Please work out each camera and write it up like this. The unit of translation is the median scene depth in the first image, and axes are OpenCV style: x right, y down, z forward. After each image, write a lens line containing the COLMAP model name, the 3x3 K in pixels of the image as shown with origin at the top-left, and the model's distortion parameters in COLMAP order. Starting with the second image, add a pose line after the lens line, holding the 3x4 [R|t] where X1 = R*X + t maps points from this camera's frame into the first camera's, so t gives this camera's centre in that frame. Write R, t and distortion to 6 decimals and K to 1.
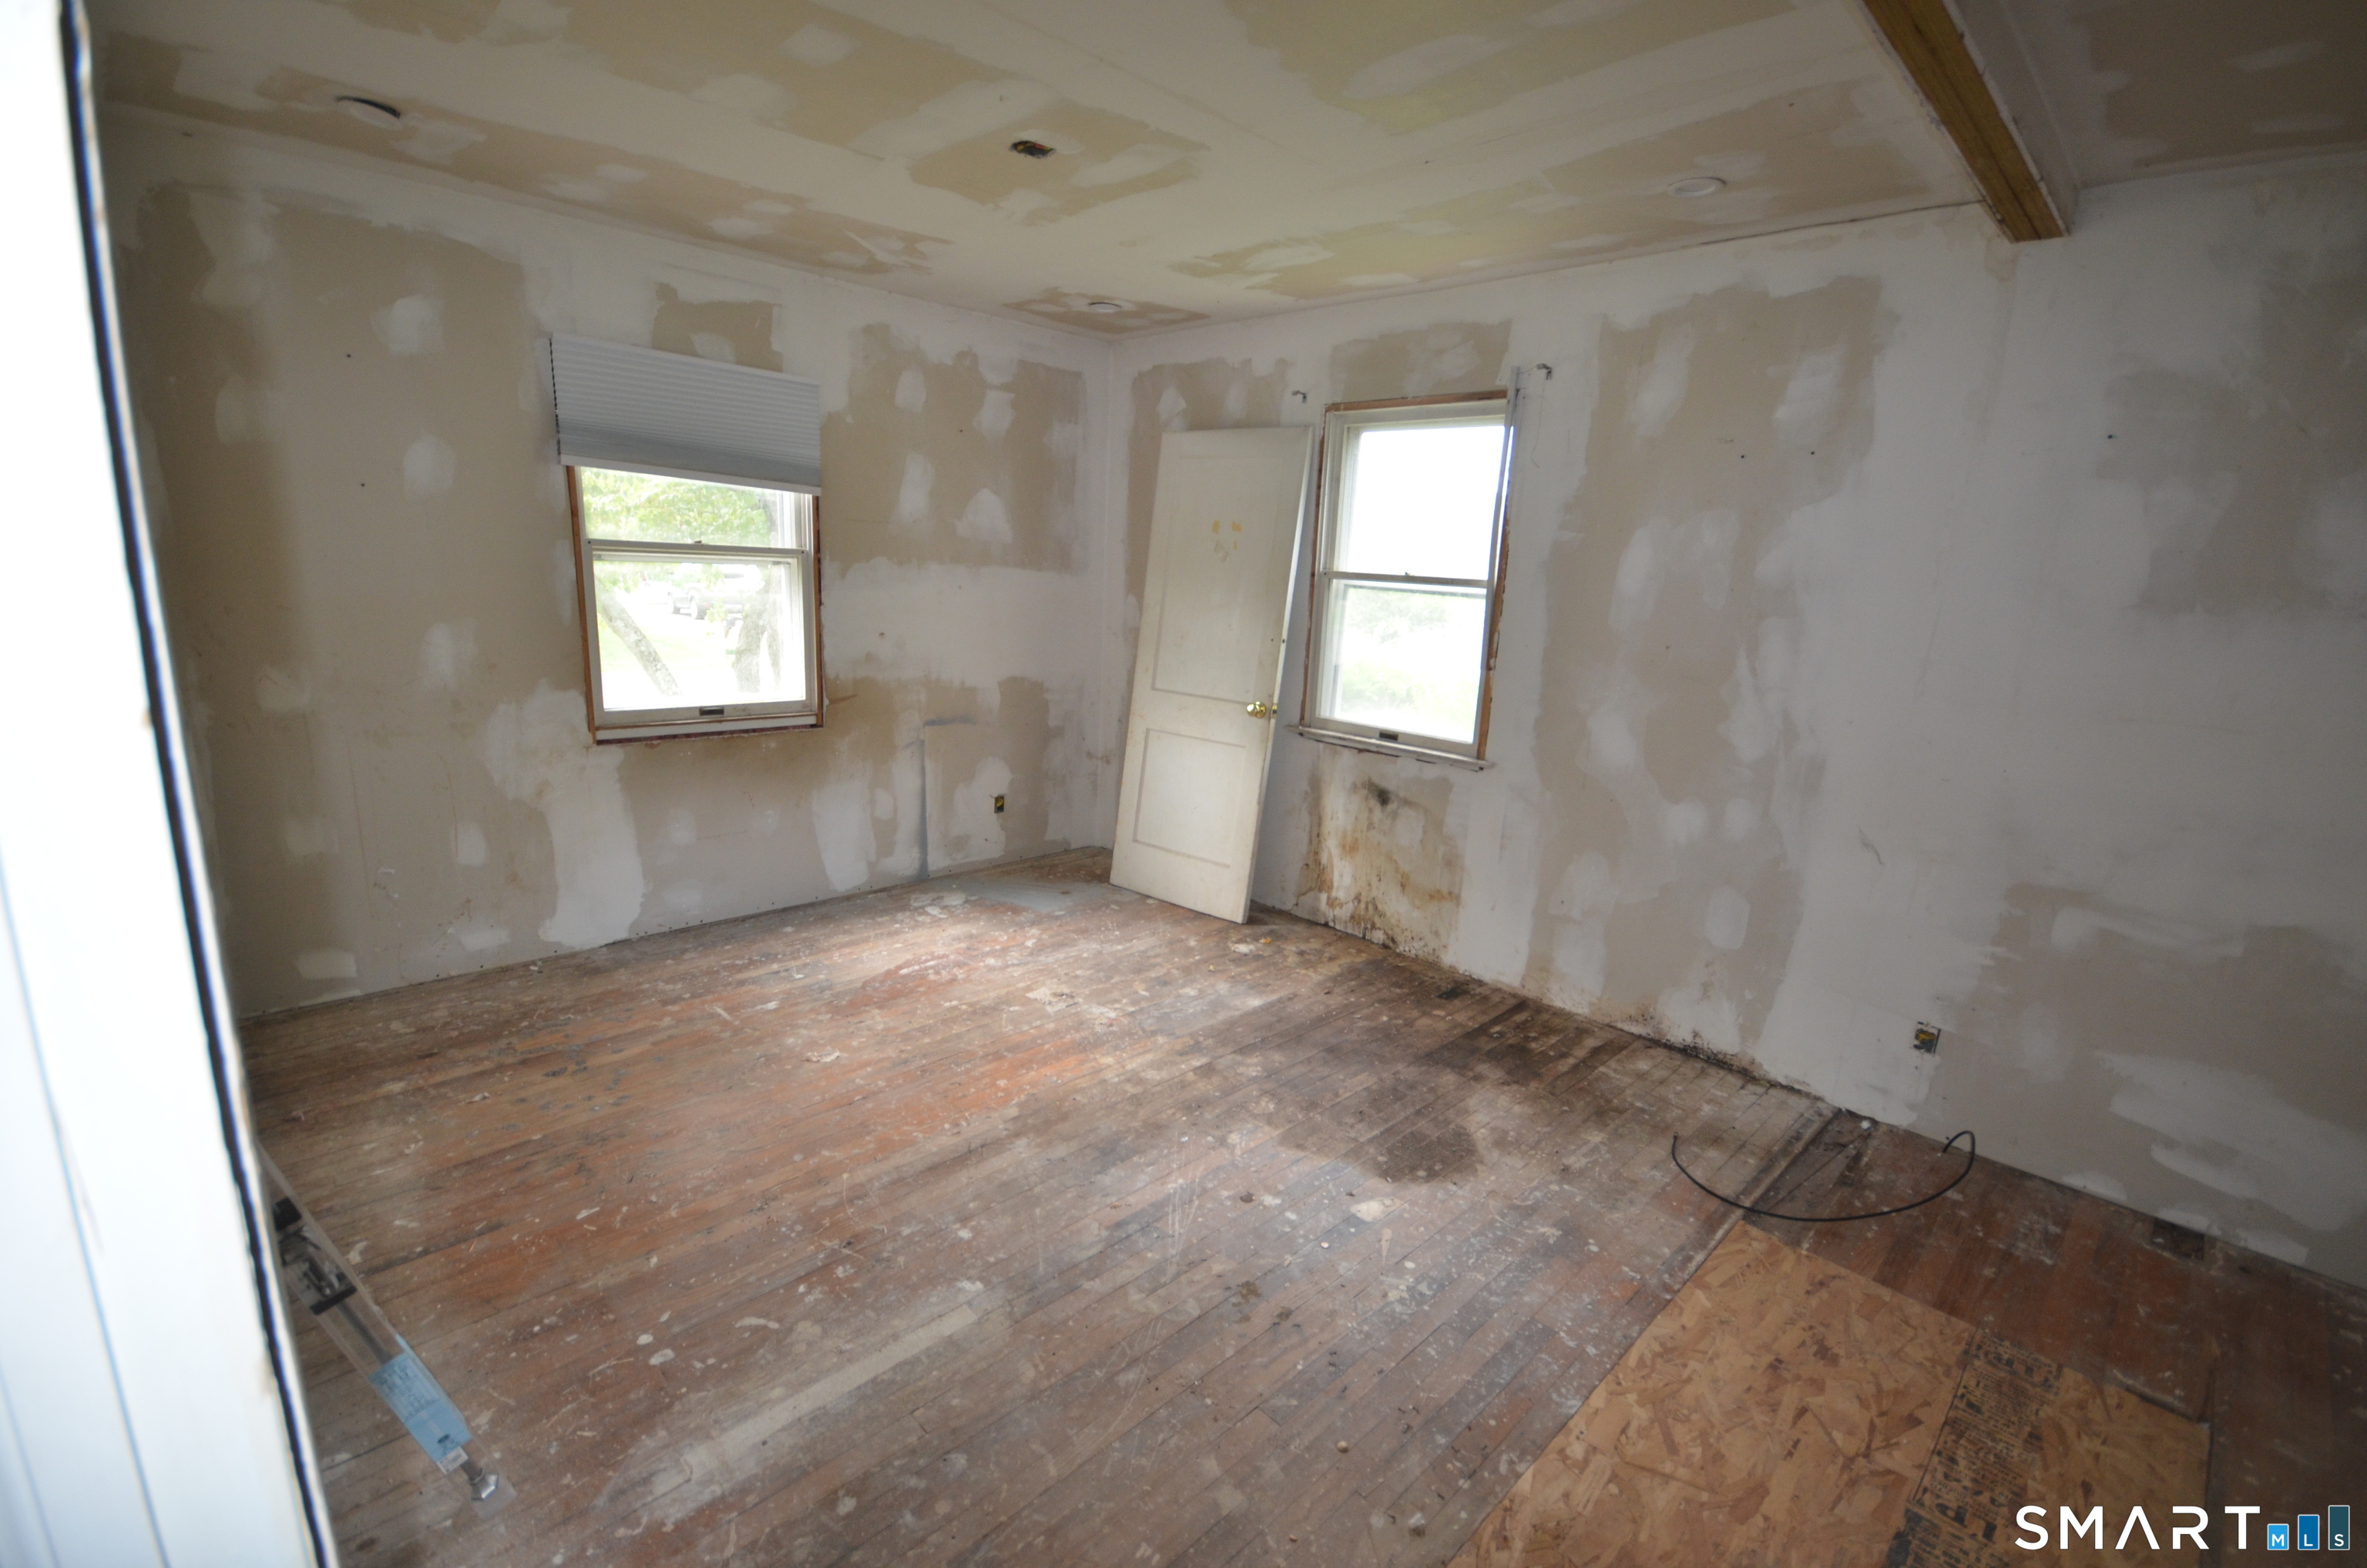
lens RADIAL K [[1025.7, 0, 1204.0], [0, 1025.7, 794.4], [0, 0, 1]] dist [-0.011367, -0.000394]
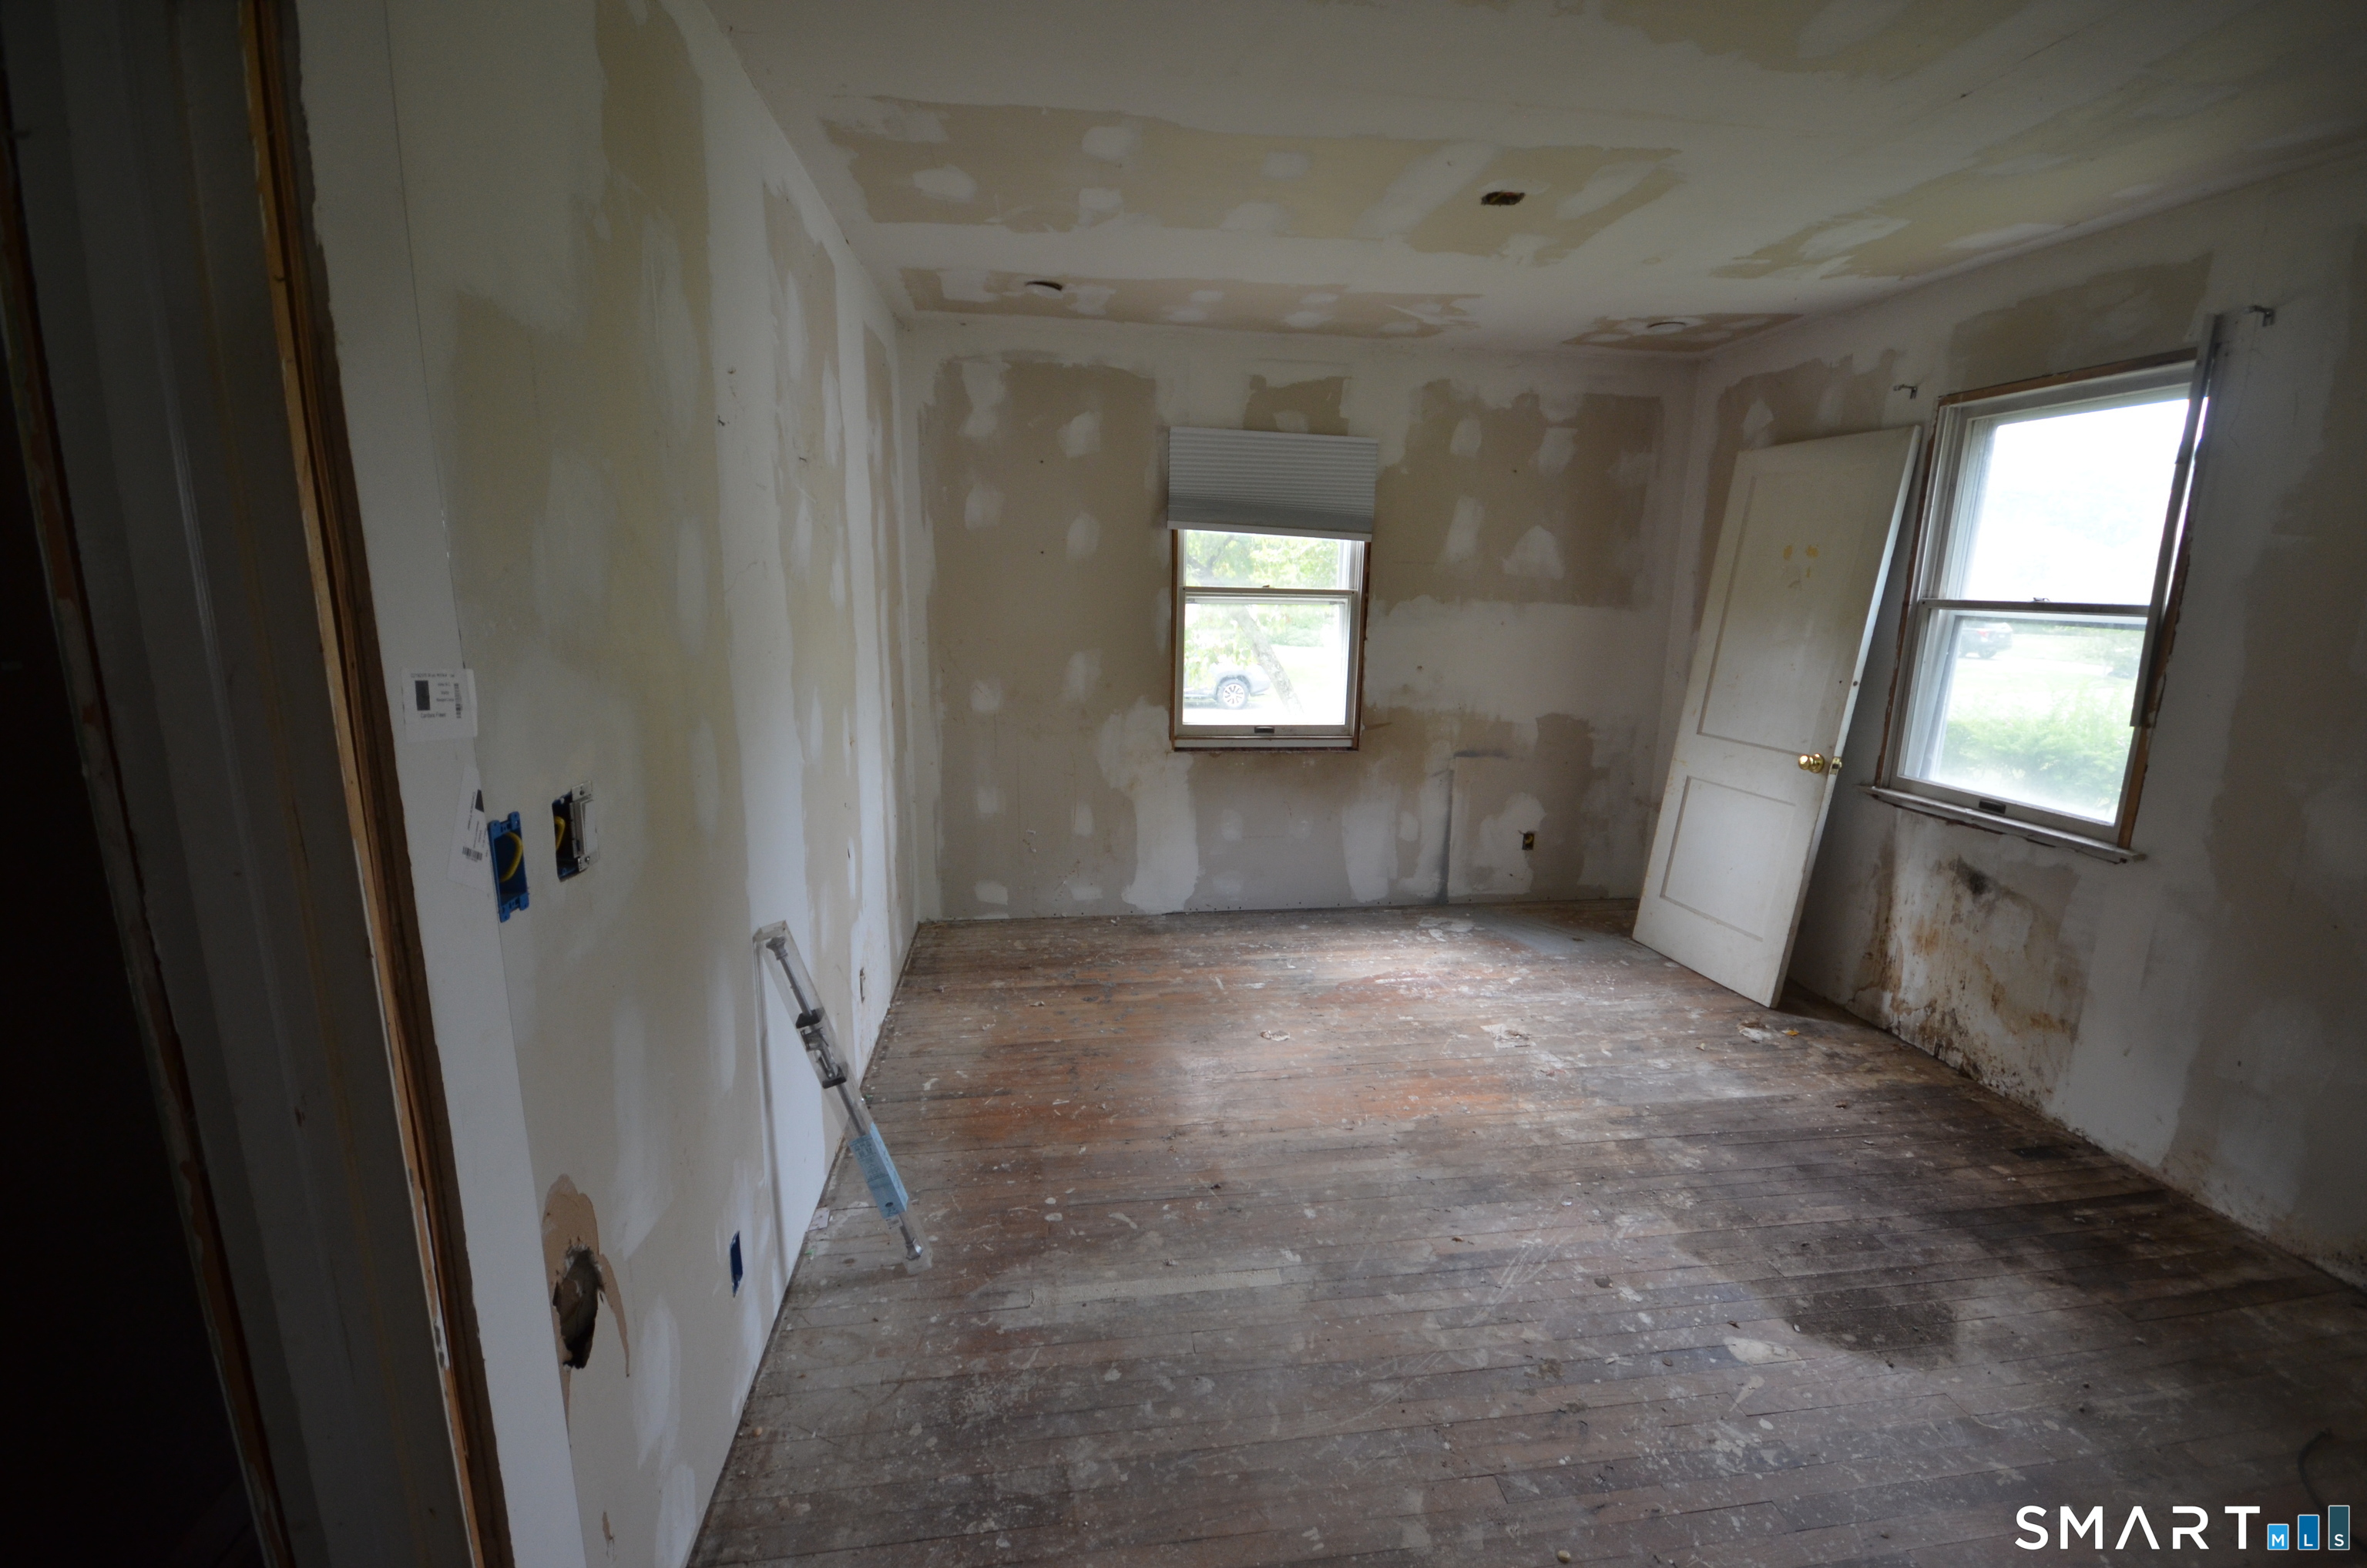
lens RADIAL K [[1025.7, 0, 1204.0], [0, 1025.7, 794.4], [0, 0, 1]] dist [-0.011367, -0.000394]
pose [[0.799459, 0.087224, -0.594355, 0.177564], [-0.110749, 0.993843, -0.003116, 0.003489], [0.590424, 0.068316, 0.804197, 0.020827]]
